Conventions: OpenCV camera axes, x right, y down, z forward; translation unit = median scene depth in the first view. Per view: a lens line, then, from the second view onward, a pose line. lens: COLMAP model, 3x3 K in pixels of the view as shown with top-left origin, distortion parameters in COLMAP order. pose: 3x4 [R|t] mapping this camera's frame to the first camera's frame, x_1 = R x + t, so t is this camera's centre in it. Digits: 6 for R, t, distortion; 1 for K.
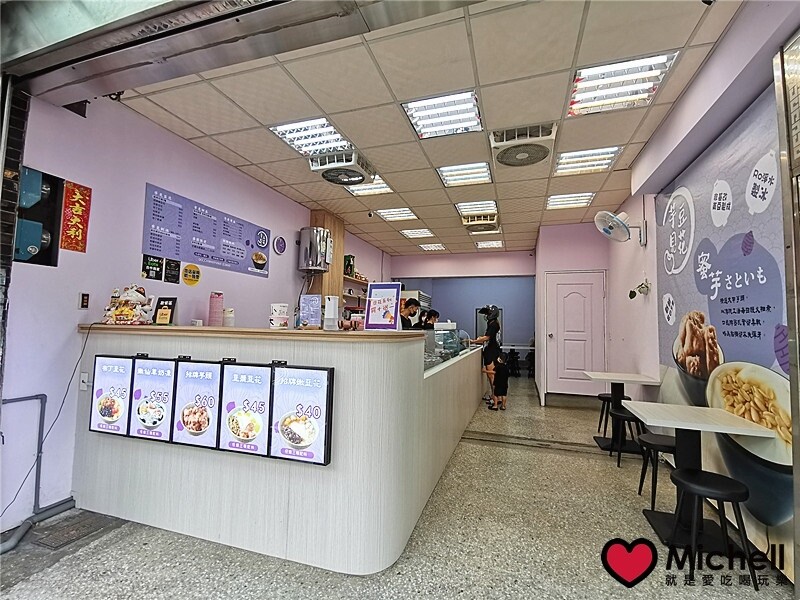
lens RADIAL K [[370.3, 0, 398.9], [0, 370.3, 297.9], [0, 0, 1]] dist [0.020419, 0.003562]
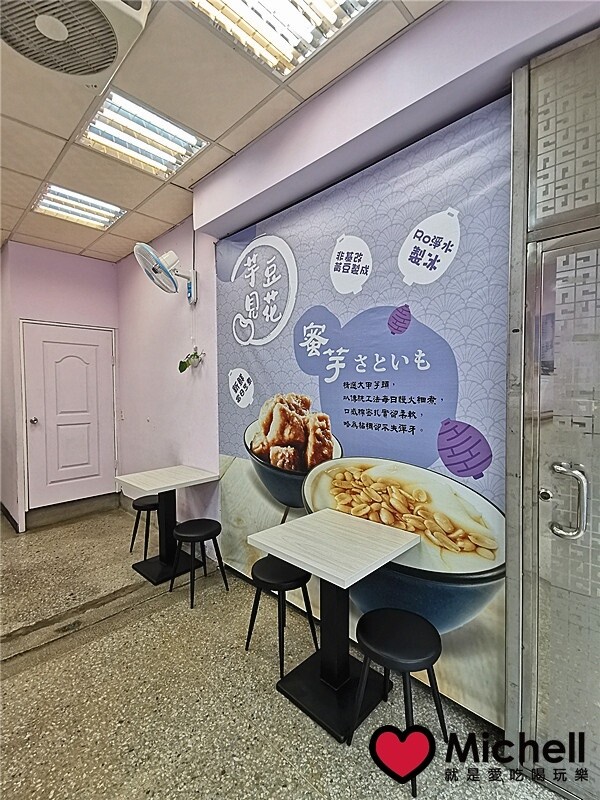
lens RADIAL K [[370.3, 0, 299.7], [0, 370.3, 399.8], [0, 0, 1]] dist [0.020419, 0.003562]
pose [[0.439283, -0.052443, 0.896817, 0.069114], [-0.047448, 0.995547, 0.081458, -0.020521], [-0.897095, -0.078336, 0.434838, 0.685225]]
